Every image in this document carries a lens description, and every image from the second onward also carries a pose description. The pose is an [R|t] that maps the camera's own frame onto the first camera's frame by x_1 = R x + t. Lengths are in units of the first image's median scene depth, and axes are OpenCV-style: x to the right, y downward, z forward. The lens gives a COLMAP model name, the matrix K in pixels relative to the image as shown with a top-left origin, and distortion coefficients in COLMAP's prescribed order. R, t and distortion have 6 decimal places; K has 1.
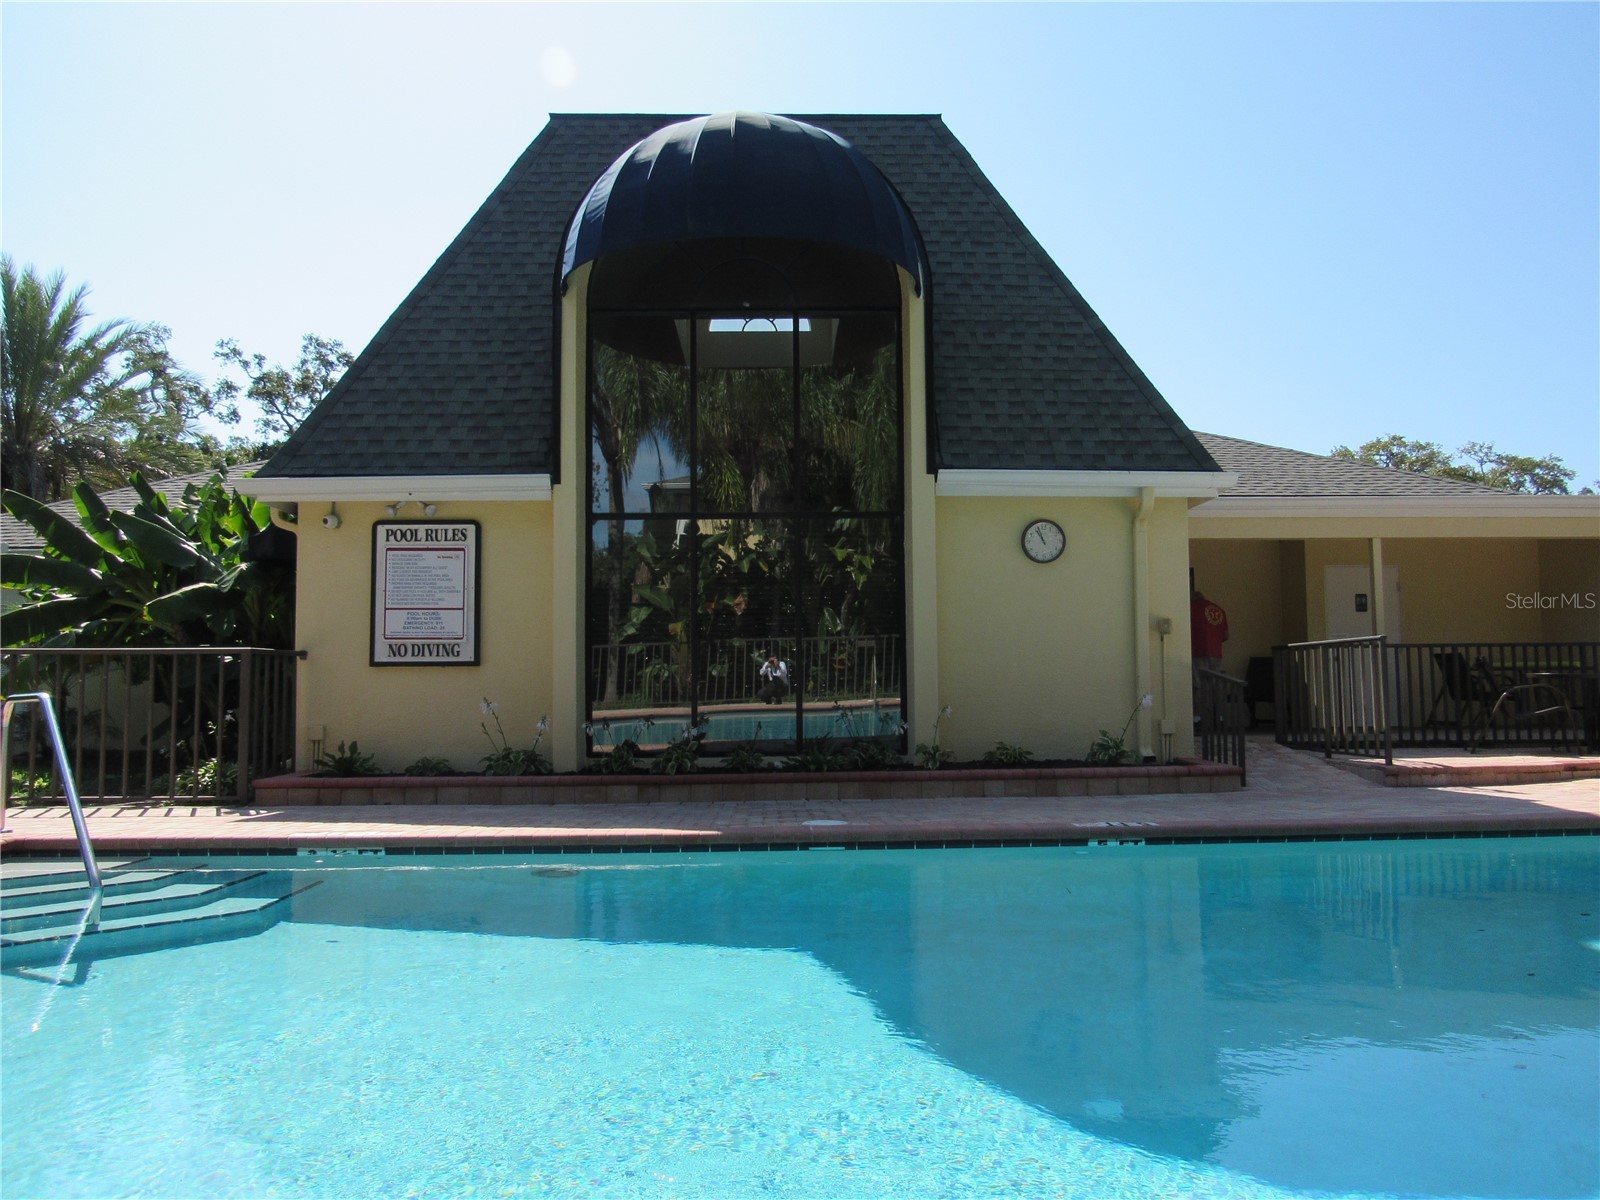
lens RADIAL K [[1152.2, 0, 800.0], [0, 1152.2, 600.0], [0, 0, 1]] dist [-0.023234, 0.003980]
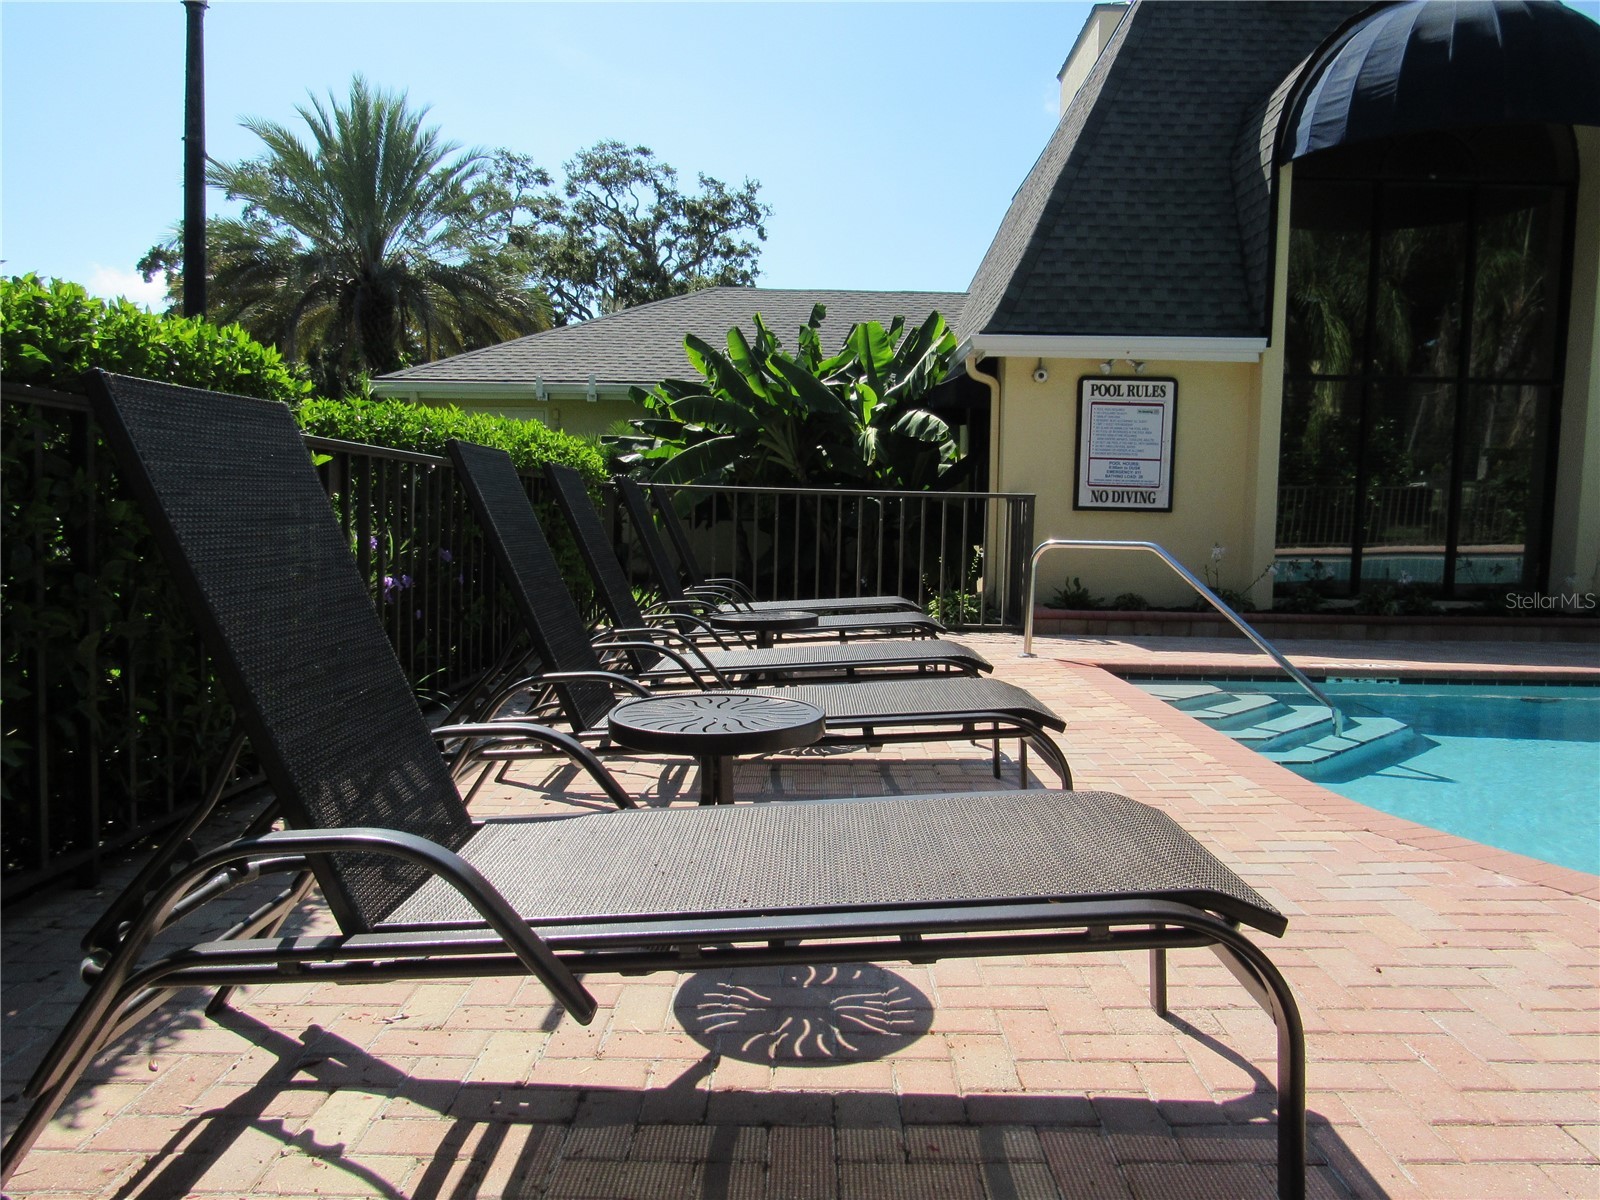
lens RADIAL K [[1152.2, 0, 800.0], [0, 1152.2, 600.0], [0, 0, 1]] dist [-0.023234, 0.003980]
pose [[0.999050, 0.029571, -0.031996, -0.595016], [-0.024381, 0.988090, 0.151935, -0.018424], [0.036108, -0.151011, 0.987872, -0.114814]]
